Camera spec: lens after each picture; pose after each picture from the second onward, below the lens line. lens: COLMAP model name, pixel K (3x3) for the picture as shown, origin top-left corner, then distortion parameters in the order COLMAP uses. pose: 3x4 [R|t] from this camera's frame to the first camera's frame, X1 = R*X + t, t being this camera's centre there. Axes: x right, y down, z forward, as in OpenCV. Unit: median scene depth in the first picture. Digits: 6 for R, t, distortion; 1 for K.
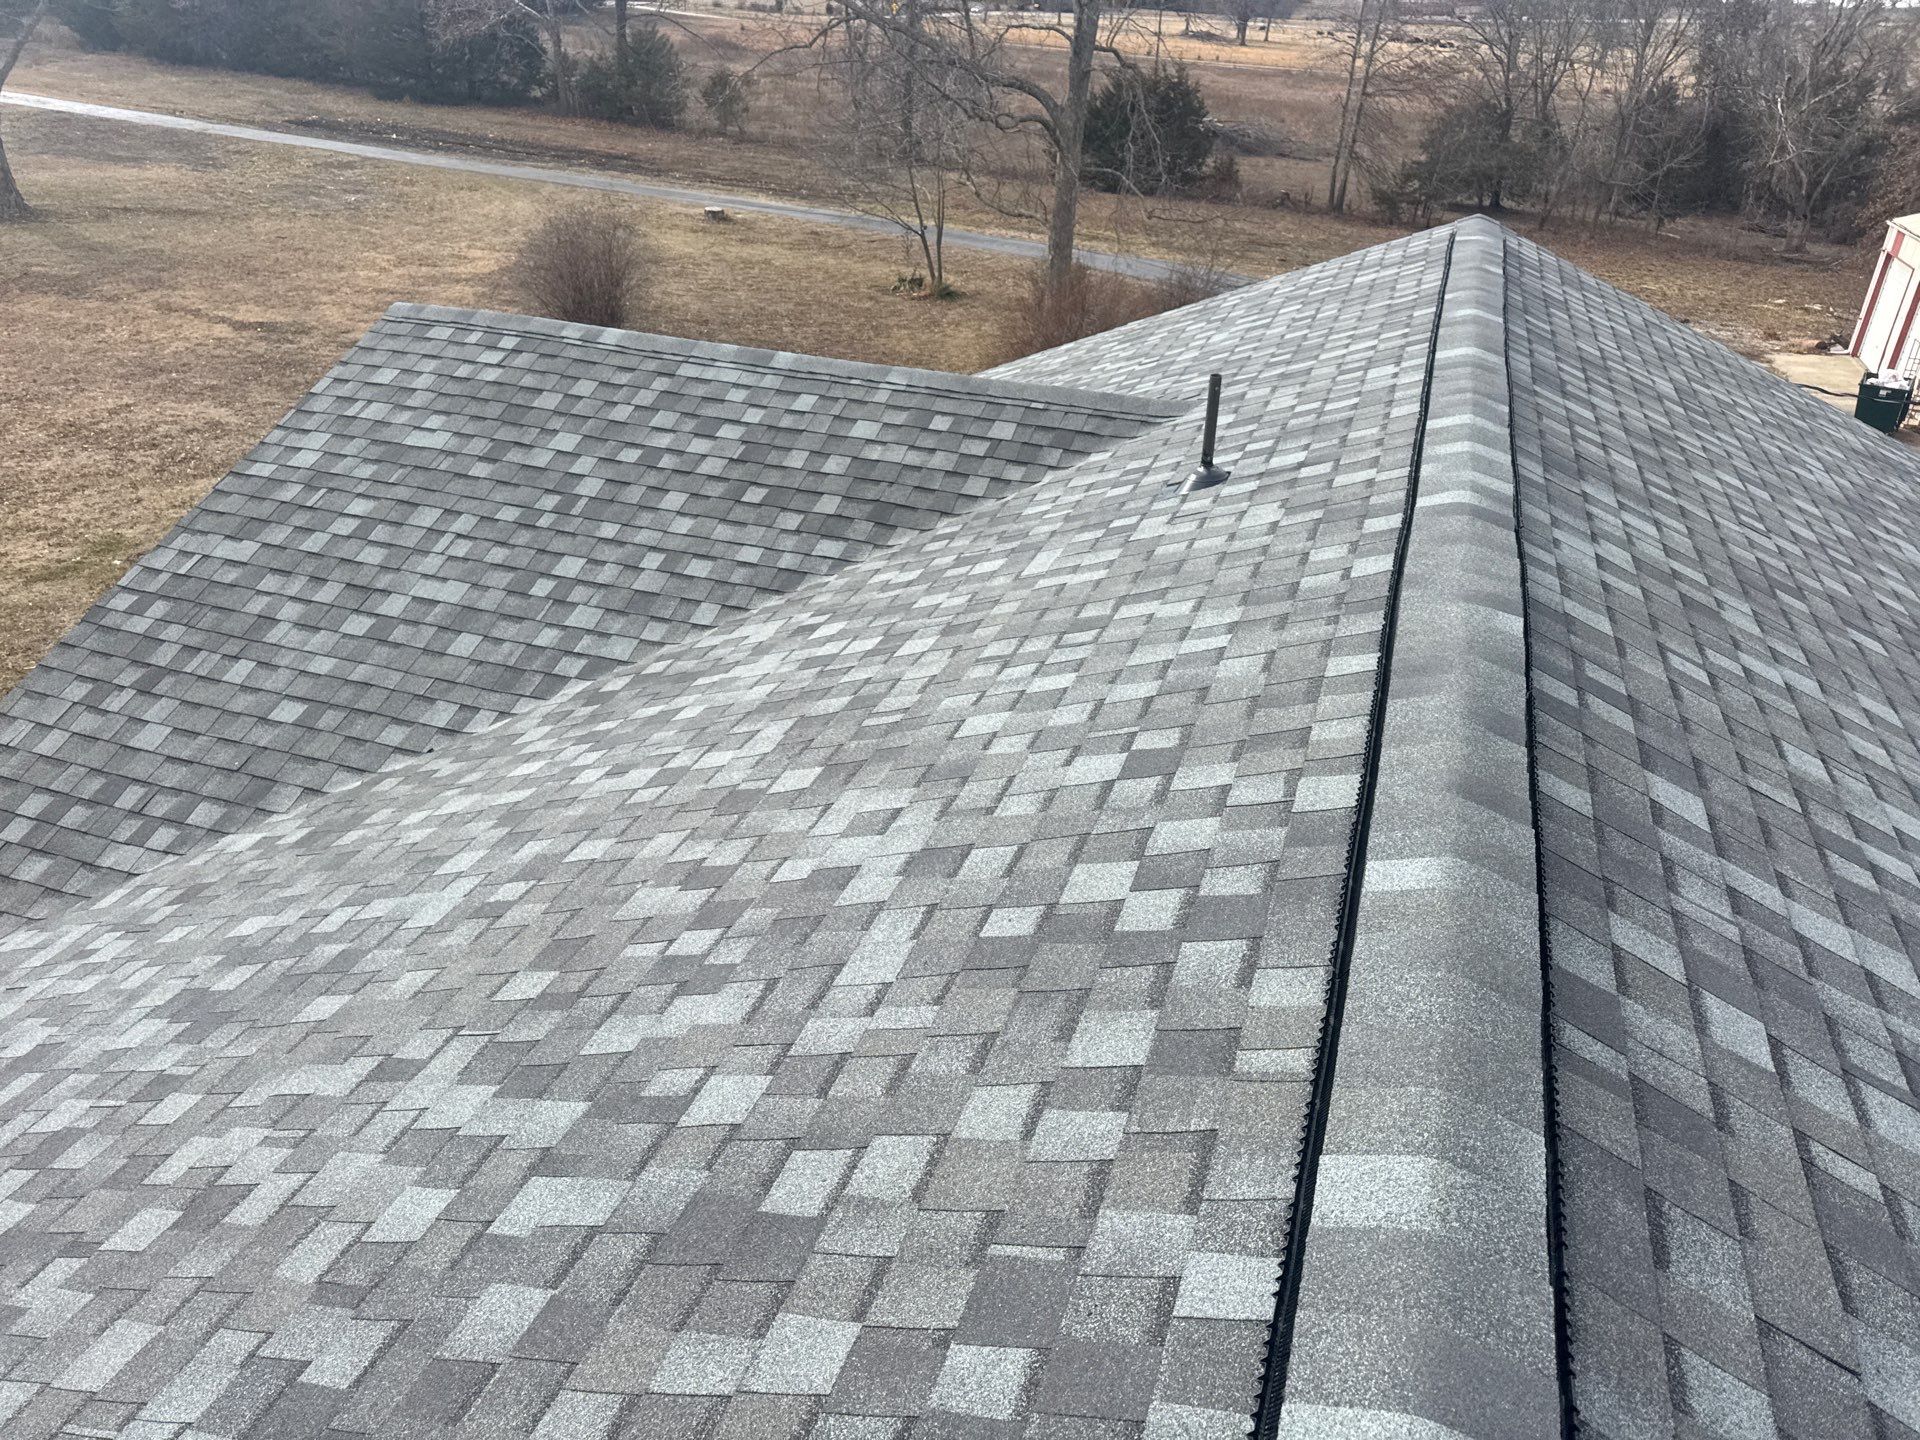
lens RADIAL K [[1344.9, 0, 962.8], [0, 1344.9, 733.9], [0, 0, 1]] dist [0.021993, -0.011217]
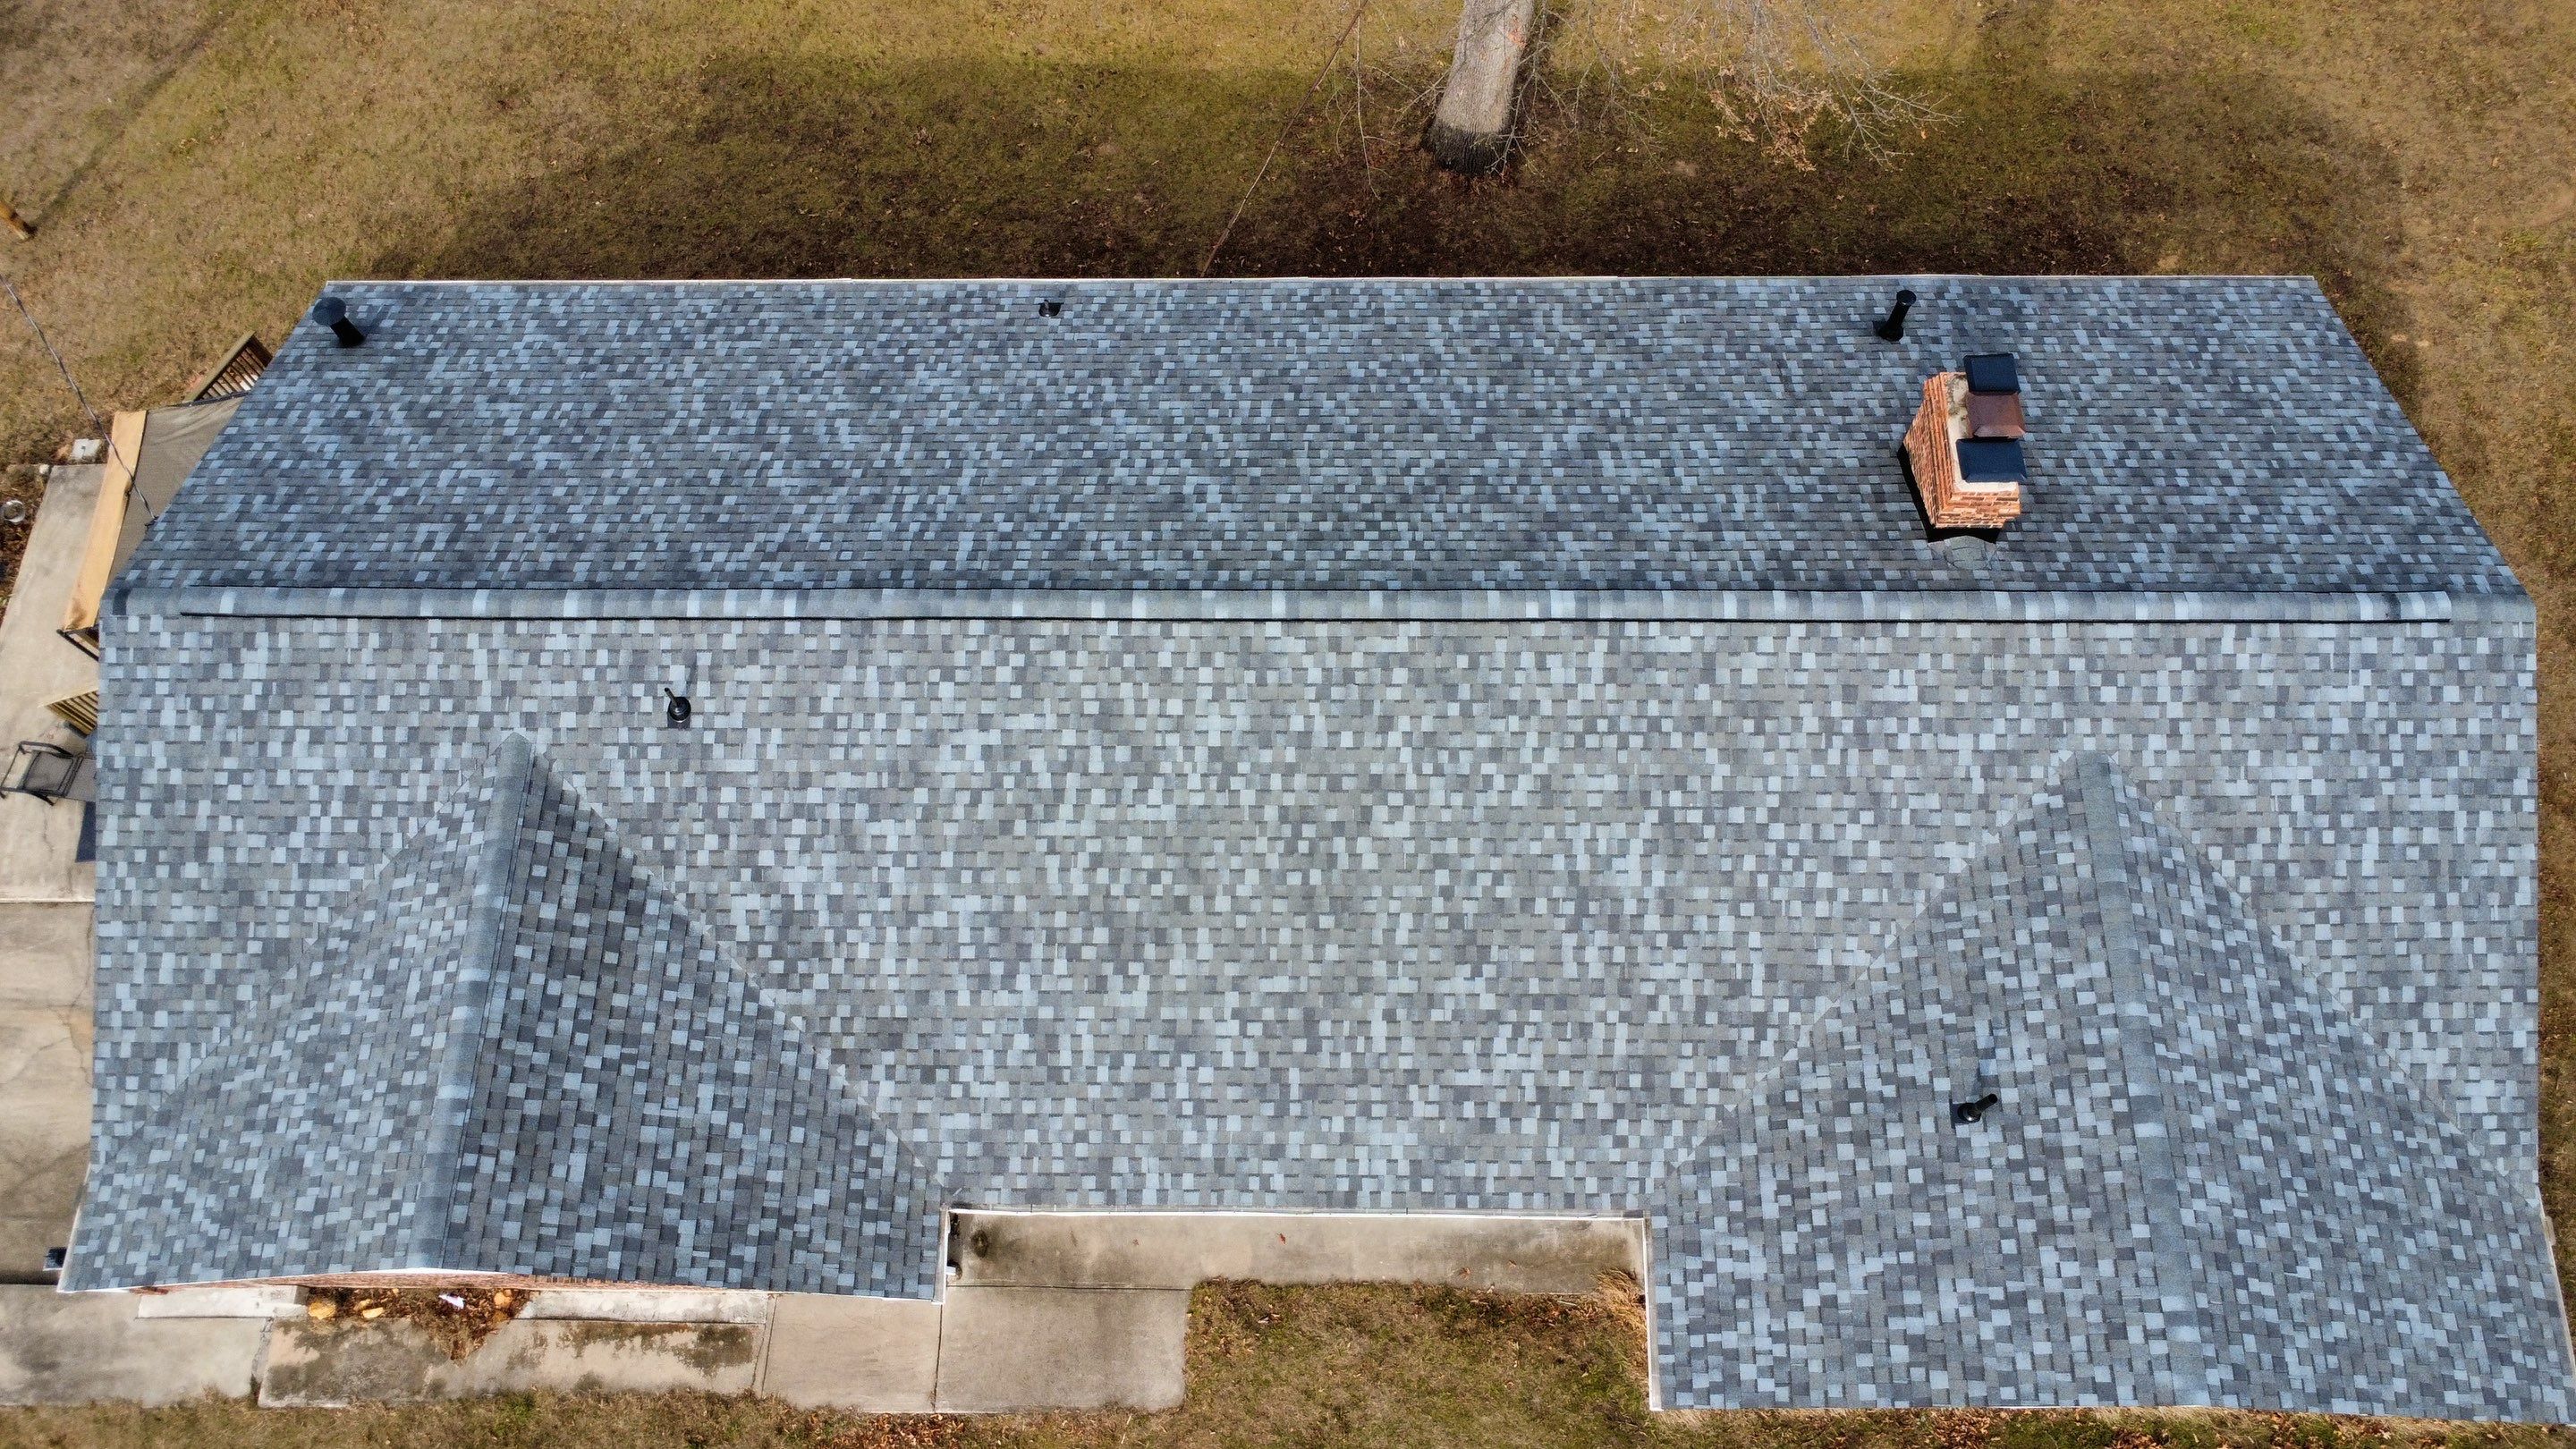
lens RADIAL K [[1915.5, 0, 1300.3], [0, 1915.5, 739.6], [0, 0, 1]] dist [0.004416, -0.003855]
pose [[-0.309210, -0.885032, 0.348006, -1.102273], [0.471528, 0.175109, 0.864290, -2.065404], [-0.825863, 0.431342, 0.363172, -0.862185]]
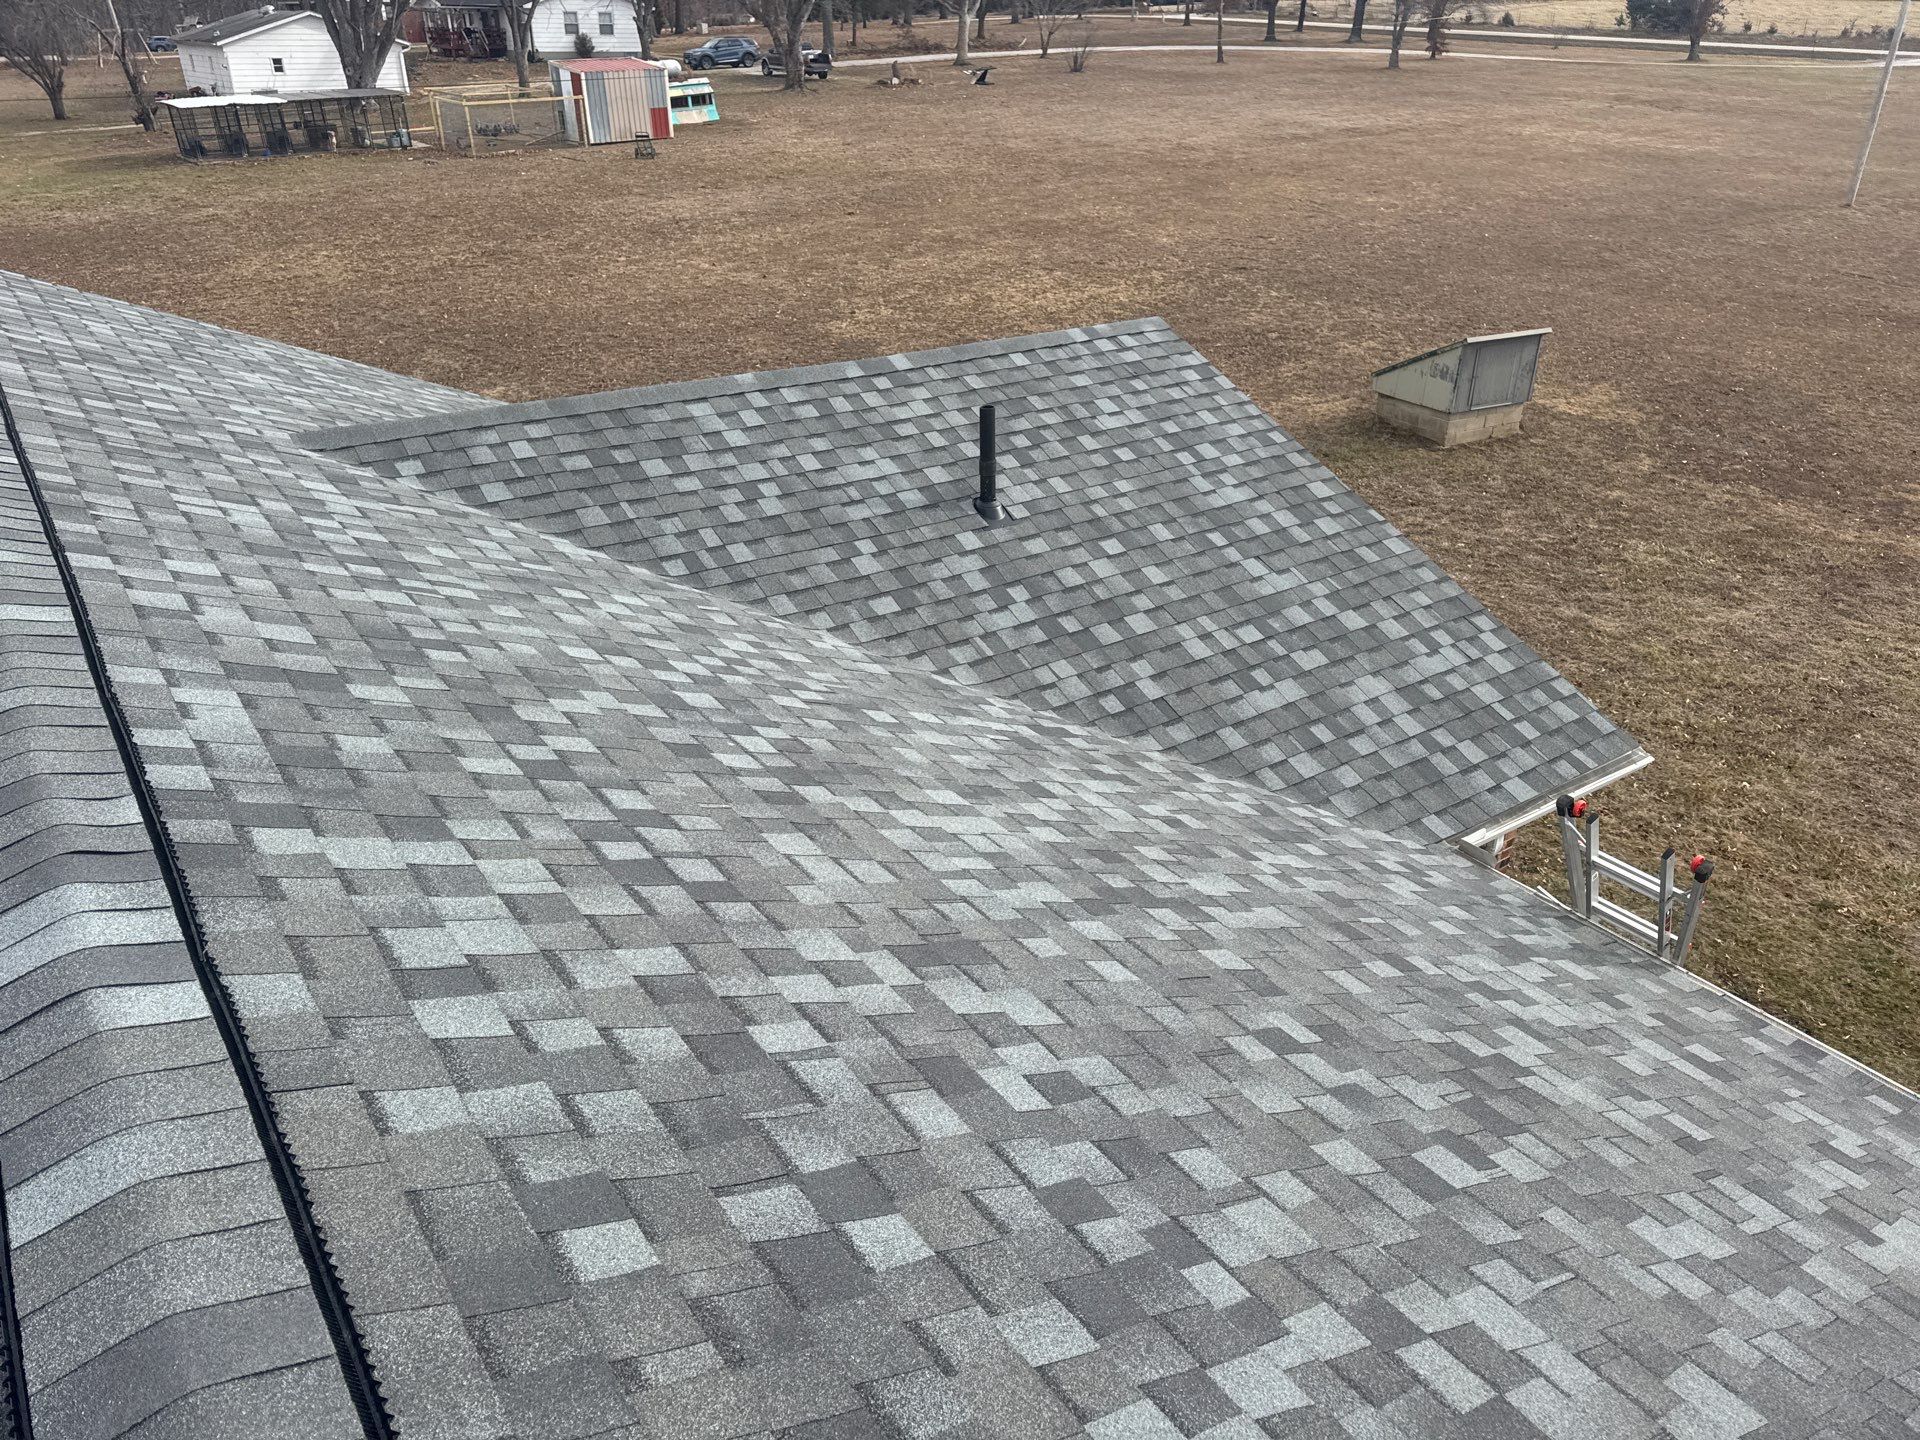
lens RADIAL K [[1344.9, 0, 940.1], [0, 1344.9, 724.9], [0, 0, 1]] dist [0.021993, -0.011217]
pose [[-0.591057, 0.330465, -0.735829, -0.010781], [-0.417942, 0.654762, 0.629770, 0.048483], [0.689910, 0.679764, -0.248887, -0.081037]]
